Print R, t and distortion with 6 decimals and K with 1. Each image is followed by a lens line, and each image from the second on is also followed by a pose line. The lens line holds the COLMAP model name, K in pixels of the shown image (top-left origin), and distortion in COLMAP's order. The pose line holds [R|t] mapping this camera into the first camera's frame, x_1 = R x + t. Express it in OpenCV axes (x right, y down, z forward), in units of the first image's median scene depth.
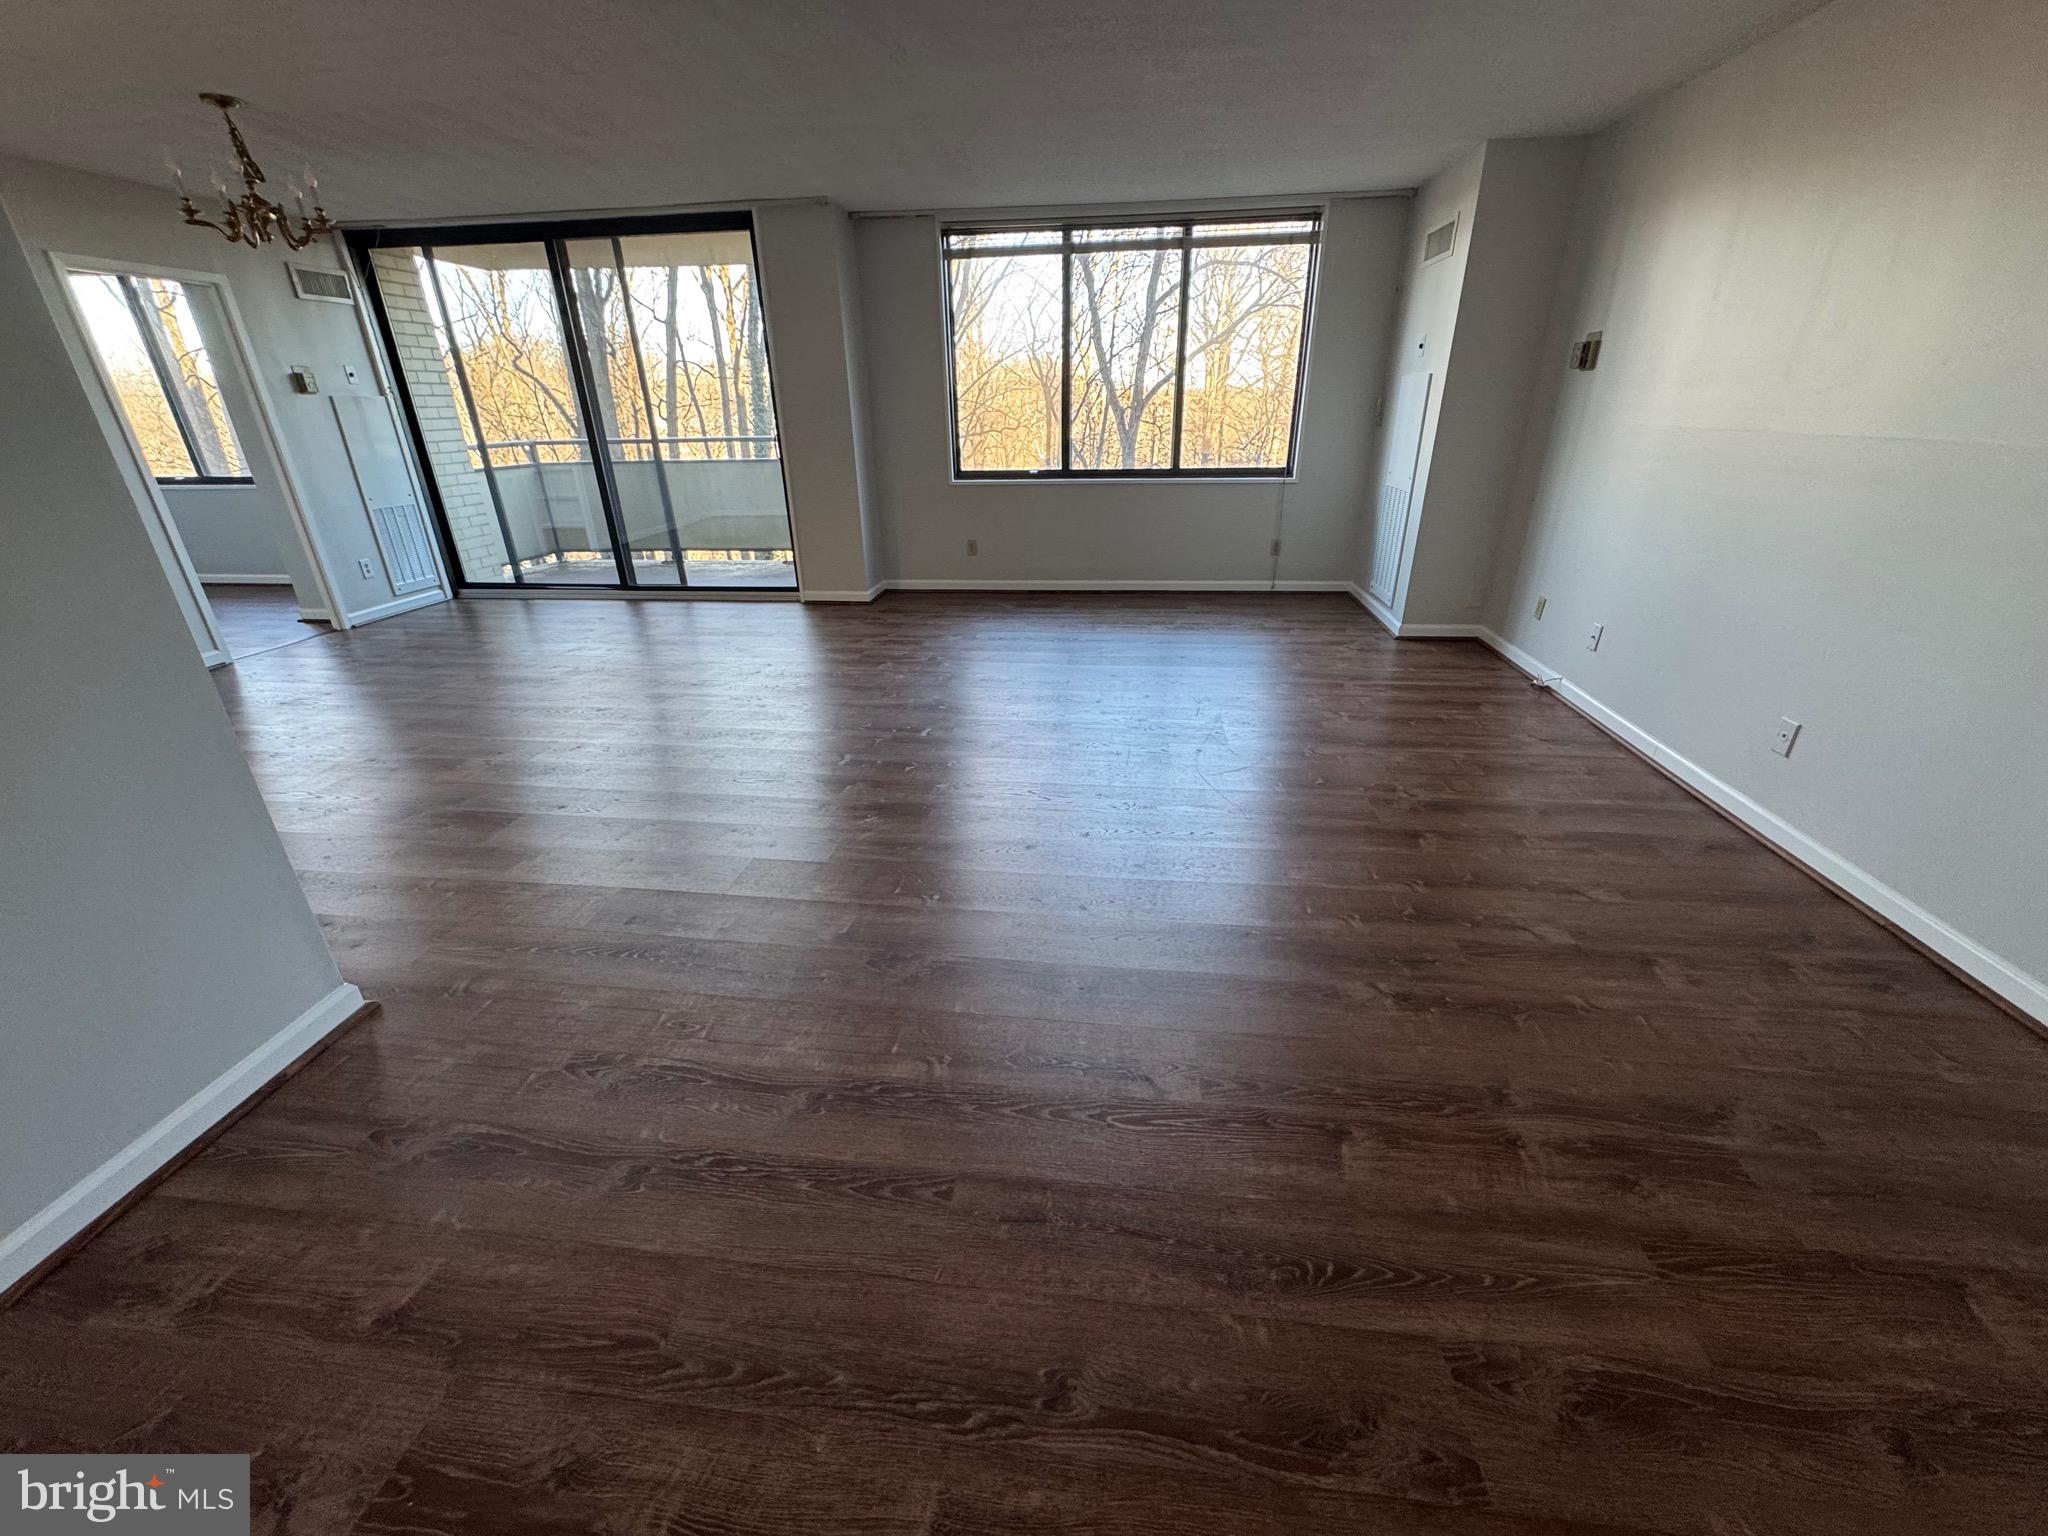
lens RADIAL K [[821.4, 0, 1026.2], [0, 821.4, 768.3], [0, 0, 1]] dist [0.001143, -0.001145]
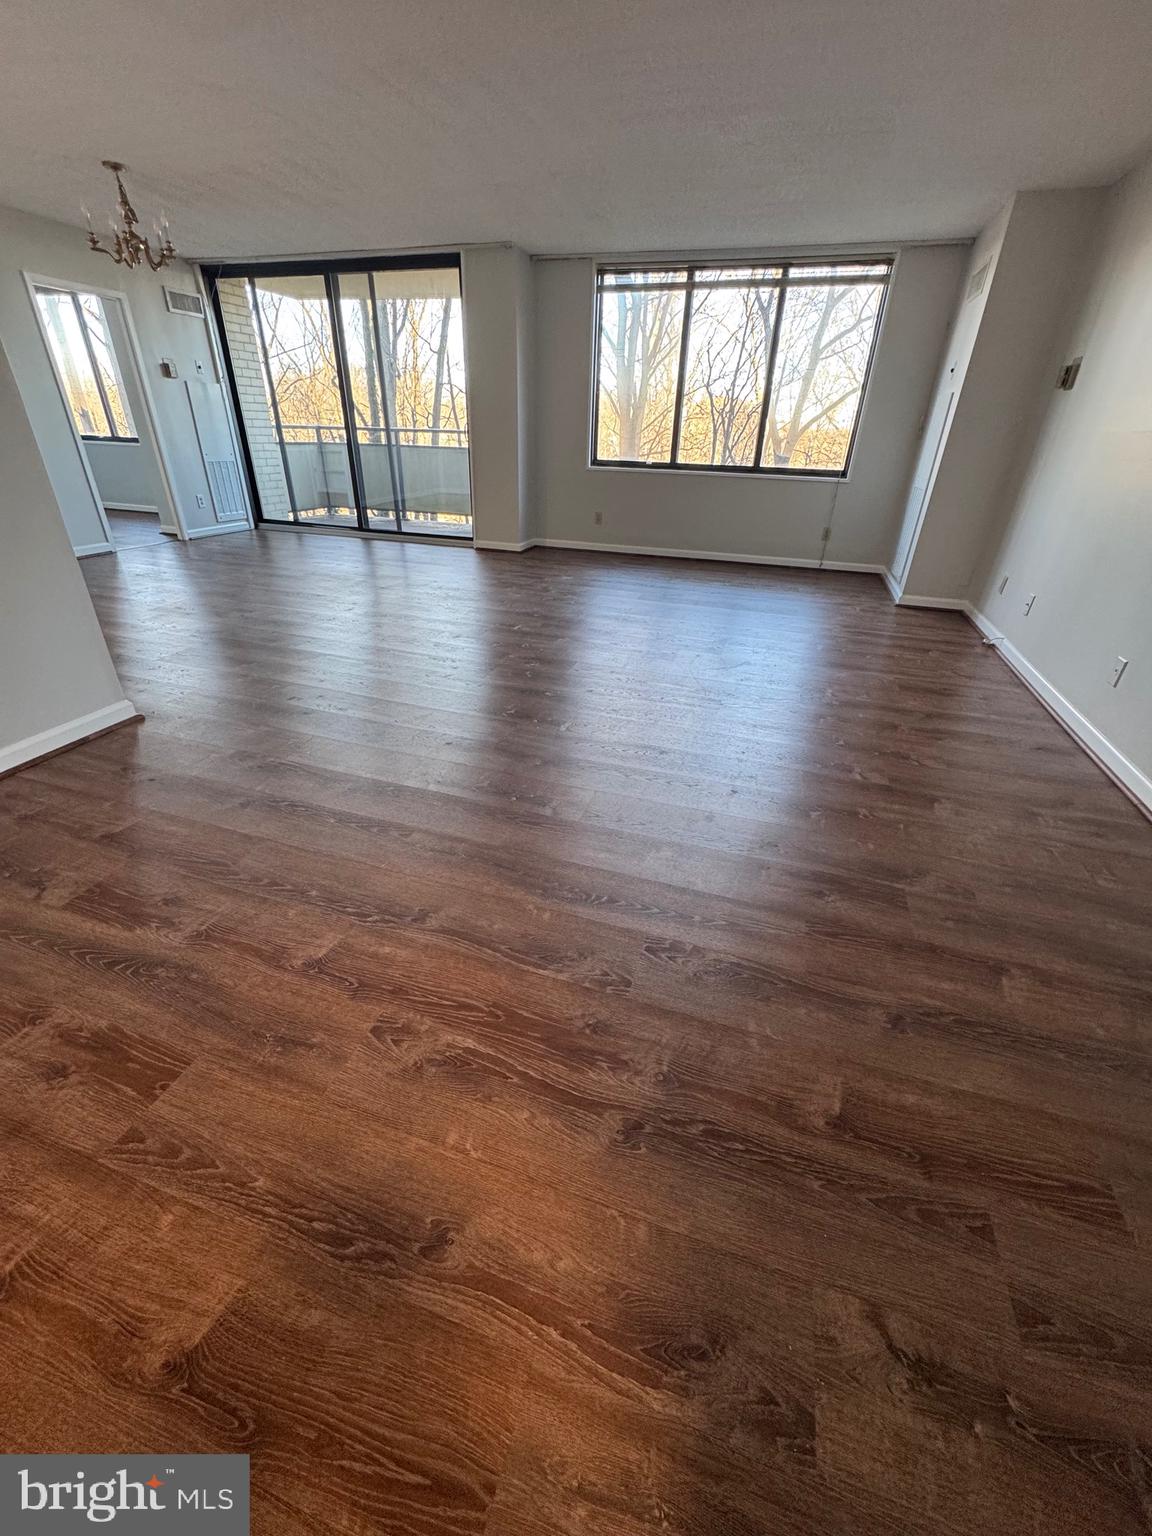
lens RADIAL K [[616.0, 0, 573.7], [0, 616.0, 766.9], [0, 0, 1]] dist [0.001143, -0.001145]
pose [[0.980183, 0.131872, -0.147820, 0.117026], [-0.119265, 0.988668, 0.091163, 0.061414], [0.158166, -0.071726, 0.984804, -0.056248]]
